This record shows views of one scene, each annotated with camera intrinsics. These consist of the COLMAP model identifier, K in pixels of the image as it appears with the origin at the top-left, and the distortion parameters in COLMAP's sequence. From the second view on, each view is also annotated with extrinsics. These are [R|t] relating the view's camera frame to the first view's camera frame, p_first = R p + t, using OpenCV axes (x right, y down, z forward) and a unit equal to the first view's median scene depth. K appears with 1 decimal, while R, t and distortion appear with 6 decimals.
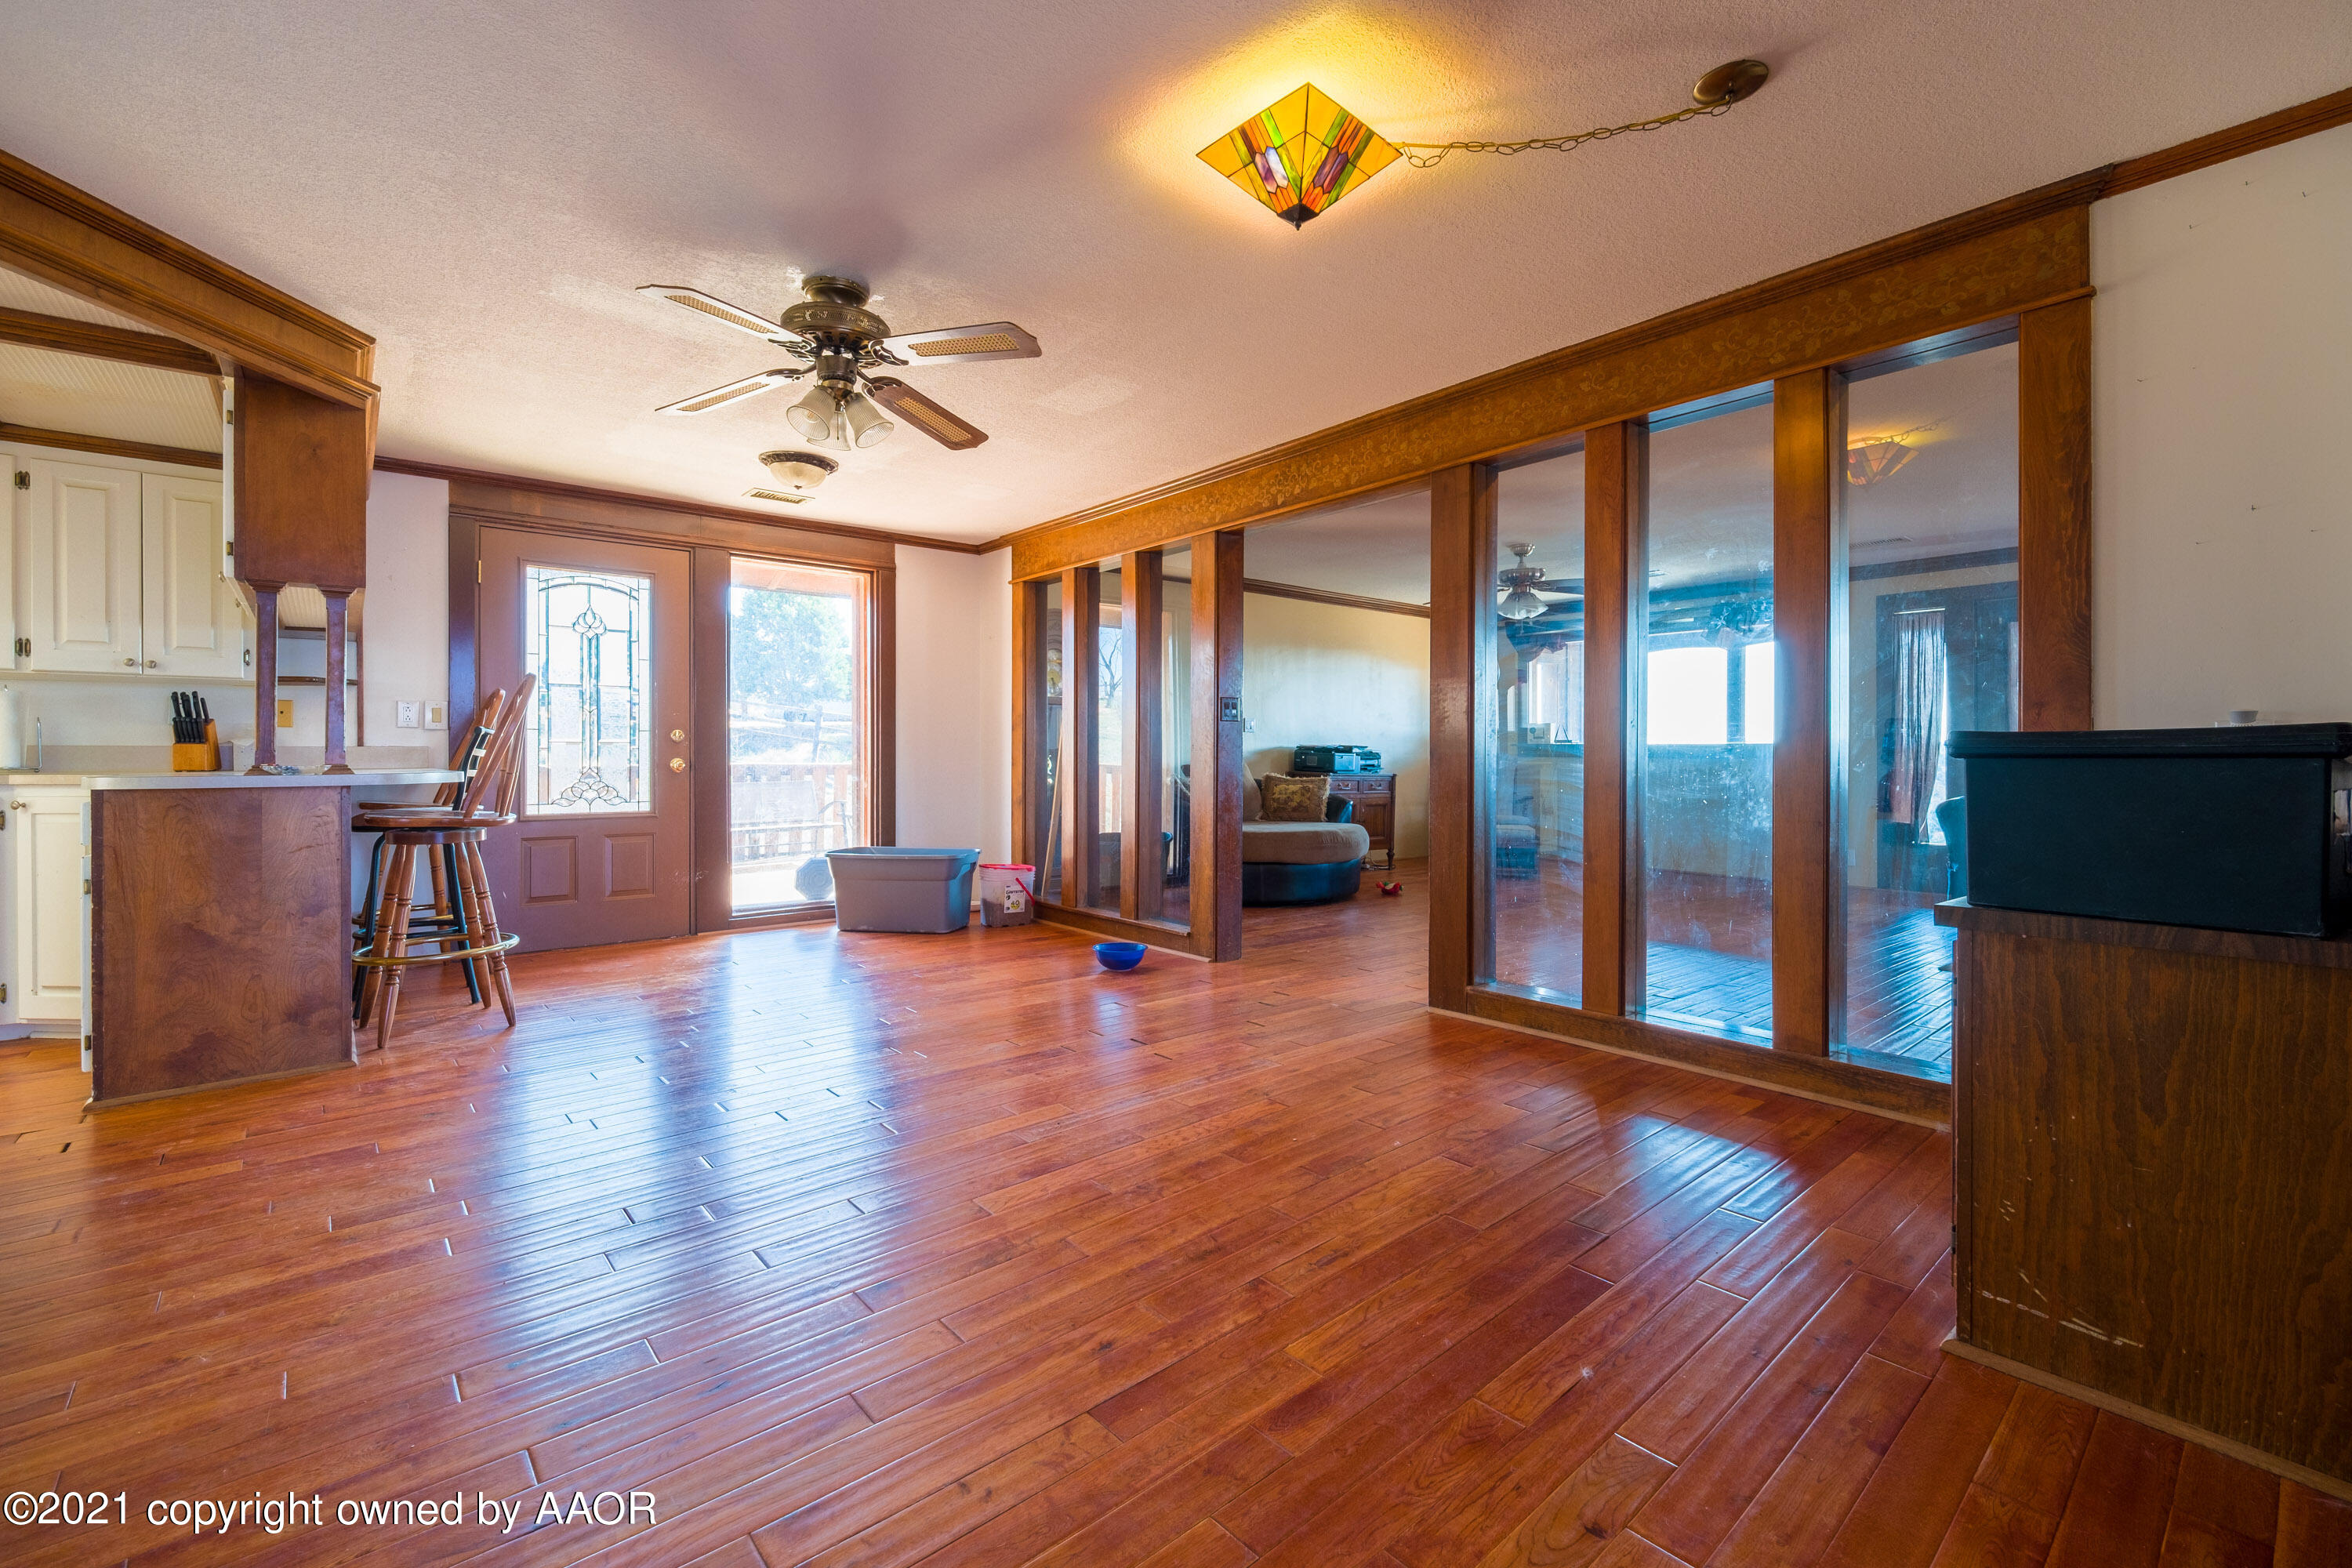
lens RADIAL K [[1019.3, 0, 1190.1], [0, 1019.3, 765.0], [0, 0, 1]] dist [-0.001058, -0.000346]
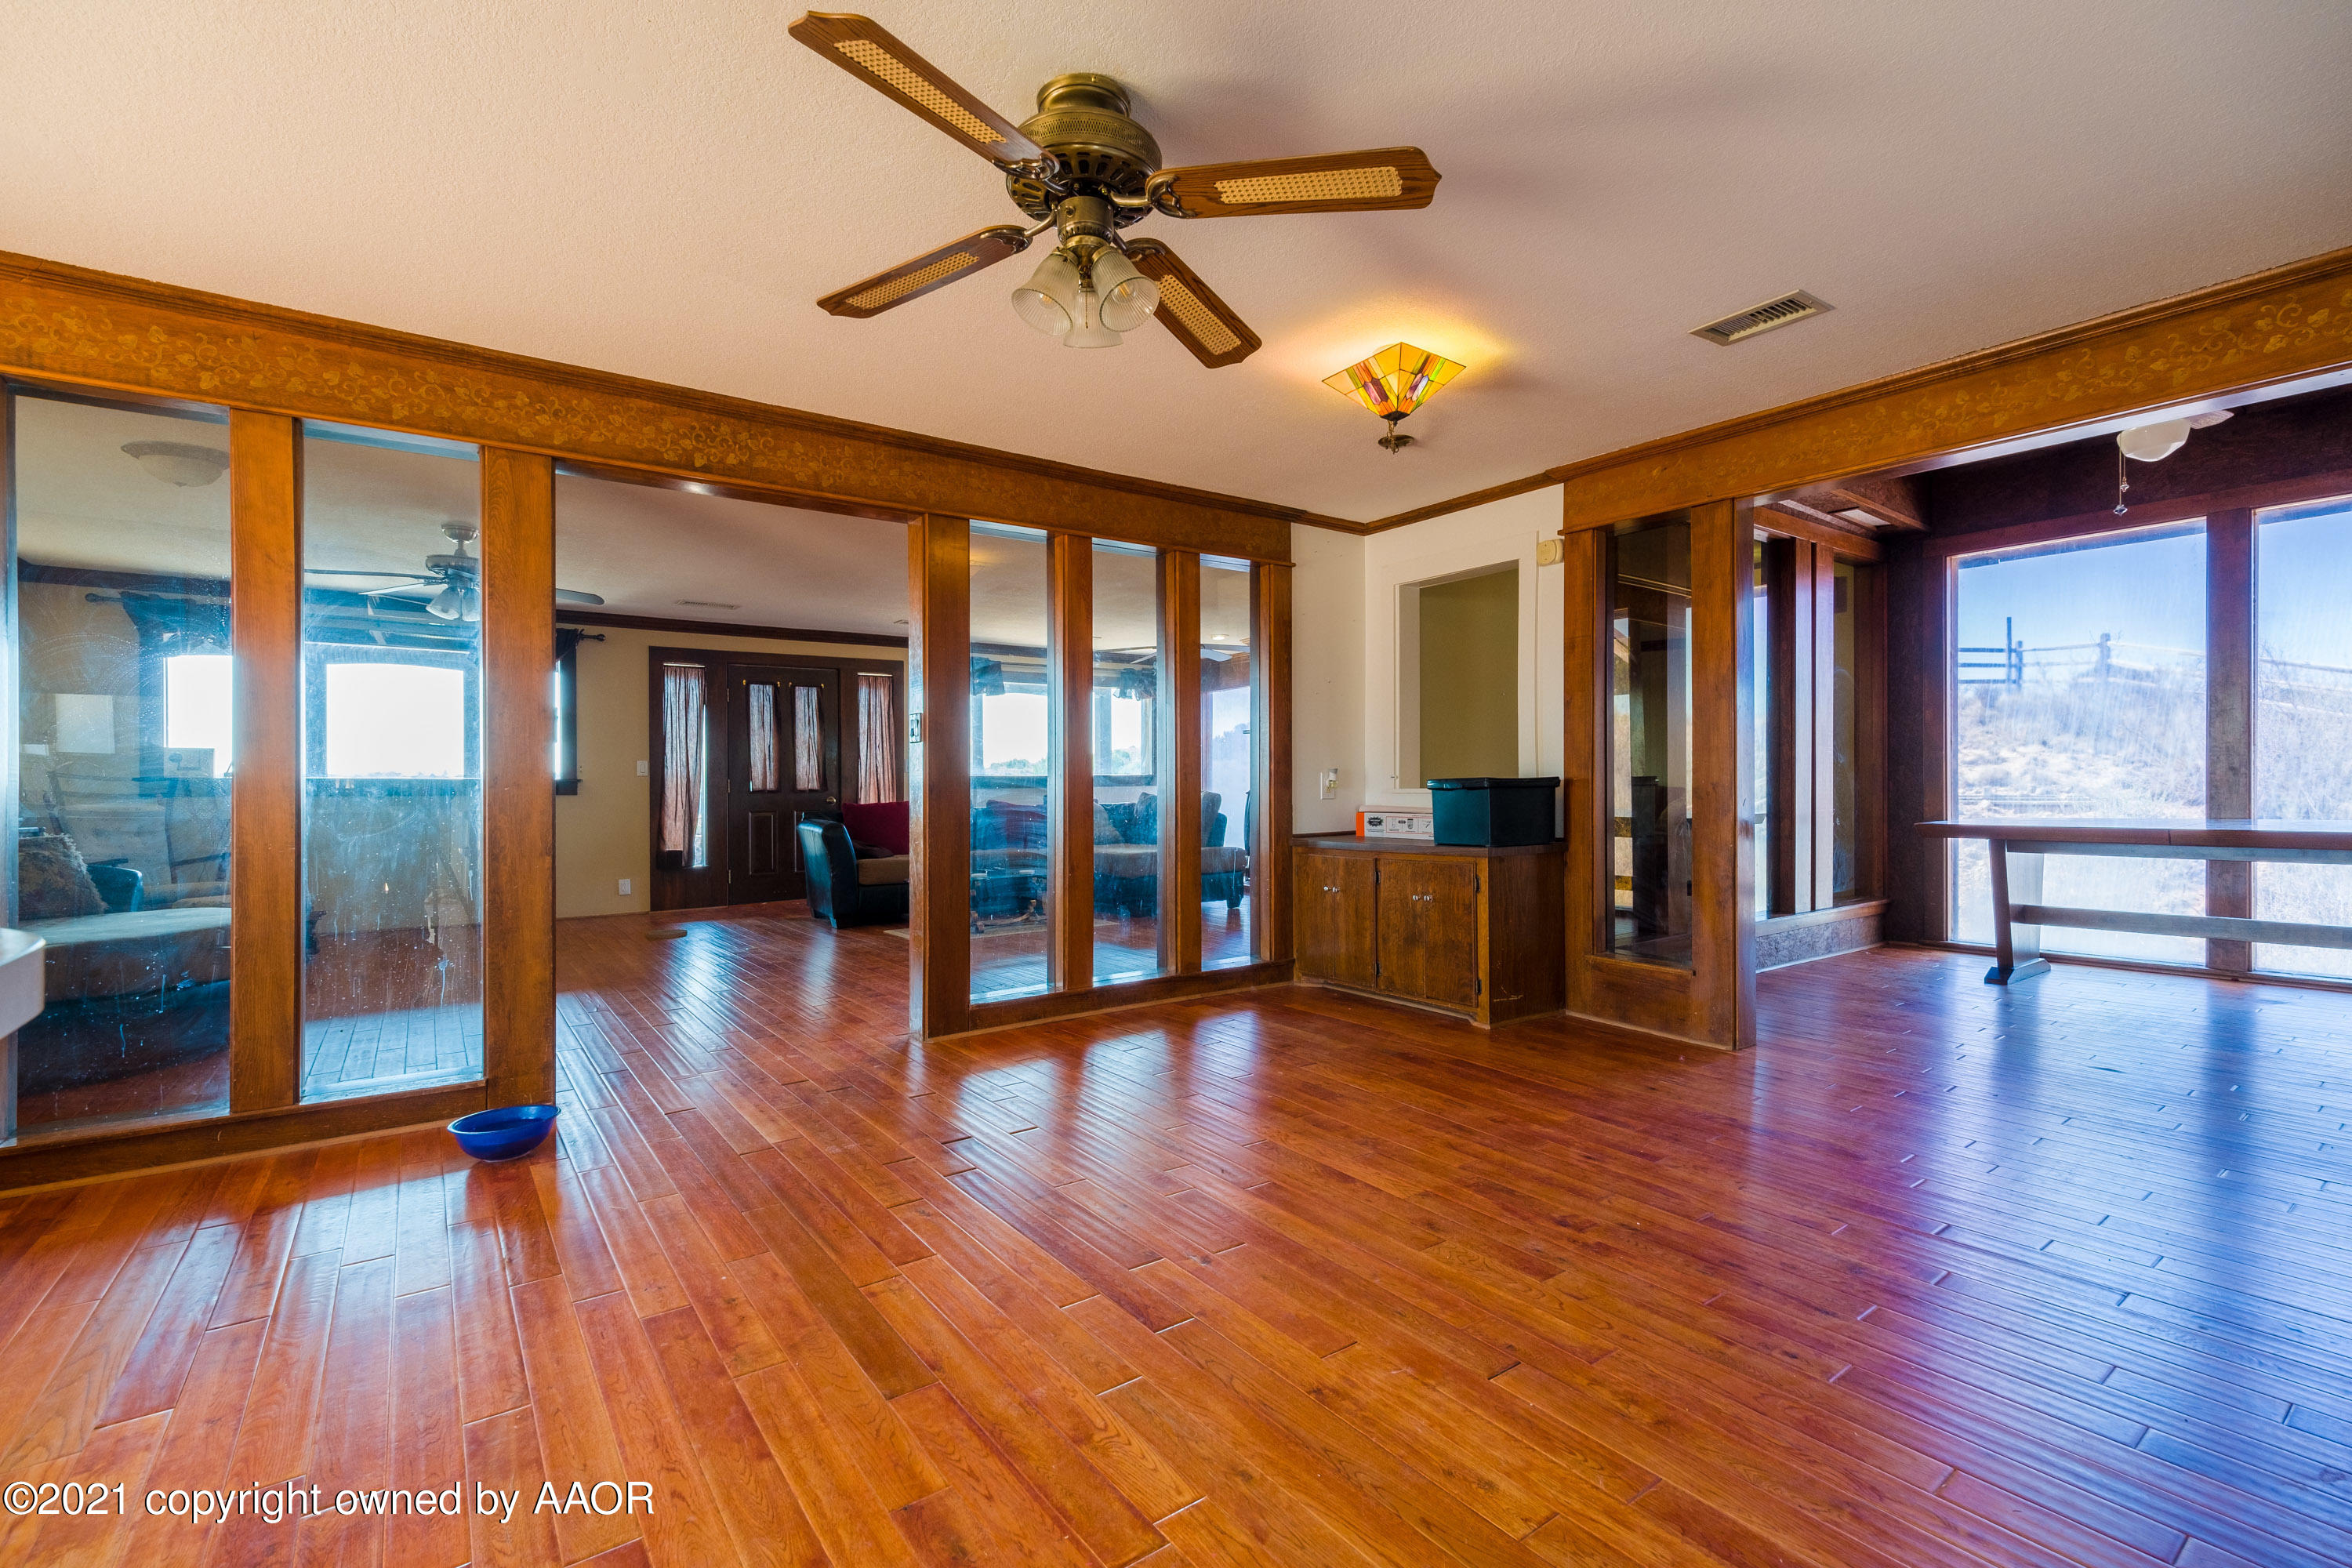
lens RADIAL K [[1019.3, 0, 1197.5], [0, 1019.3, 778.3], [0, 0, 1]] dist [-0.001058, -0.000346]
pose [[0.067266, 0.007478, 0.997707, -1.214982], [0.017403, 0.999811, -0.008667, -0.010735], [-0.997583, 0.017946, 0.067123, 1.061996]]
